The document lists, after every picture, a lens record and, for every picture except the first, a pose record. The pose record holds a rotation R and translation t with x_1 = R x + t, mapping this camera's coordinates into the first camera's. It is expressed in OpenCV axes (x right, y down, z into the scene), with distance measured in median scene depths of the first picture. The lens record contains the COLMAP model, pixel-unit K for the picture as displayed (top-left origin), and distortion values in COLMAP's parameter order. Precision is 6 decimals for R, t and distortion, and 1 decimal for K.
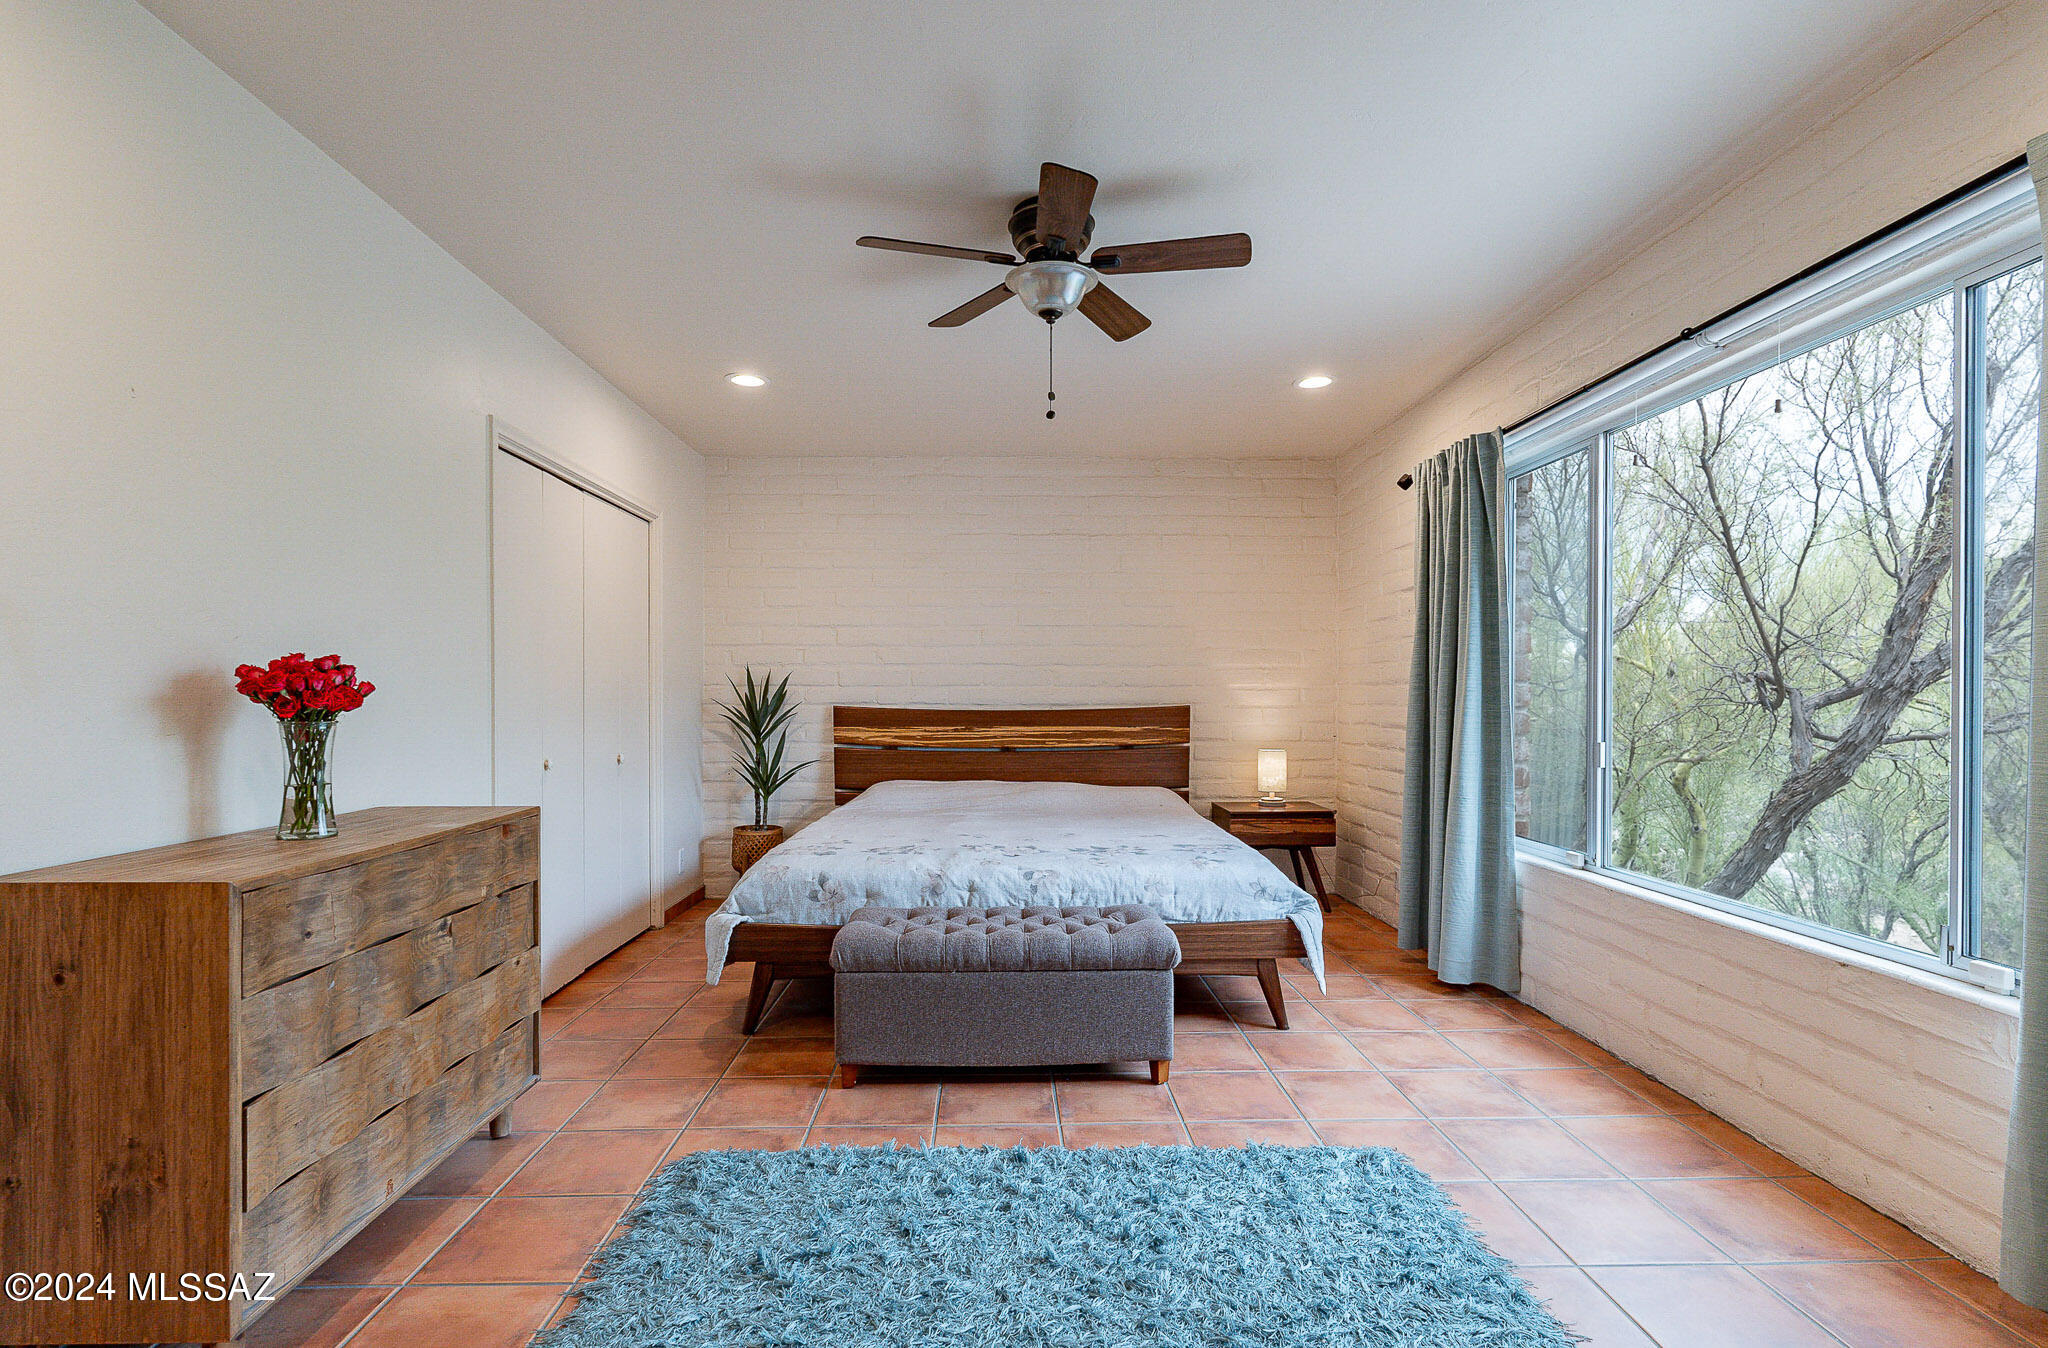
lens RADIAL K [[958.6, 0, 1024.9], [0, 958.6, 695.8], [0, 0, 1]] dist [0.002066, 0.000027]
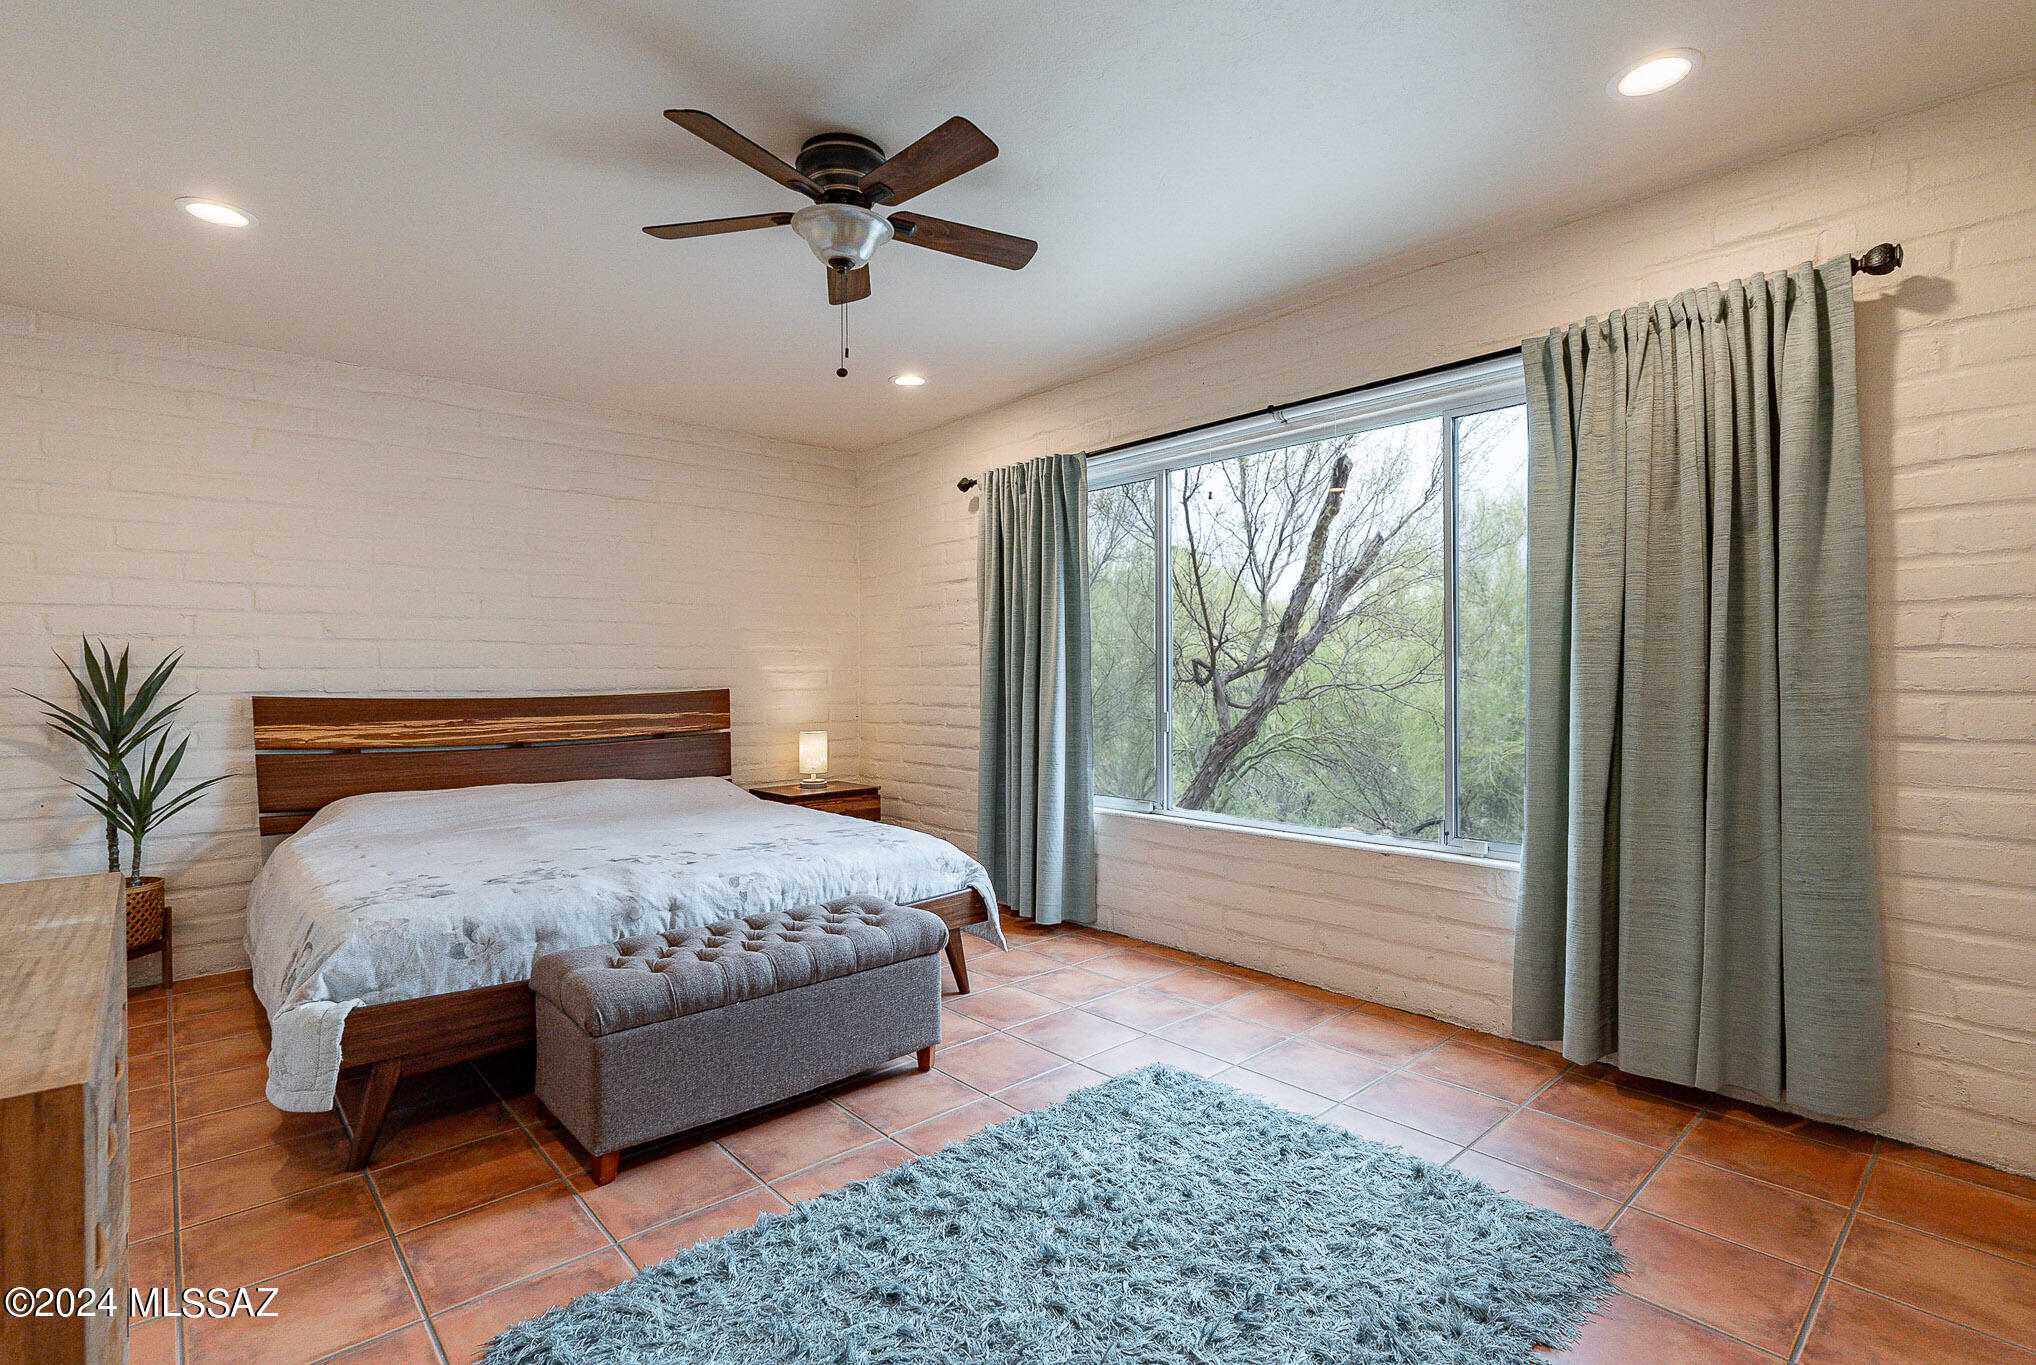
lens RADIAL K [[948.3, 0, 1015.1], [0, 948.3, 668.3], [0, 0, 1]] dist [0.000636, 0.000500]
pose [[0.765779, 0.000089, 0.643104, -0.360800], [0.007691, 0.999927, -0.009296, 0.001165], [-0.643058, 0.012065, 0.765723, 0.164460]]
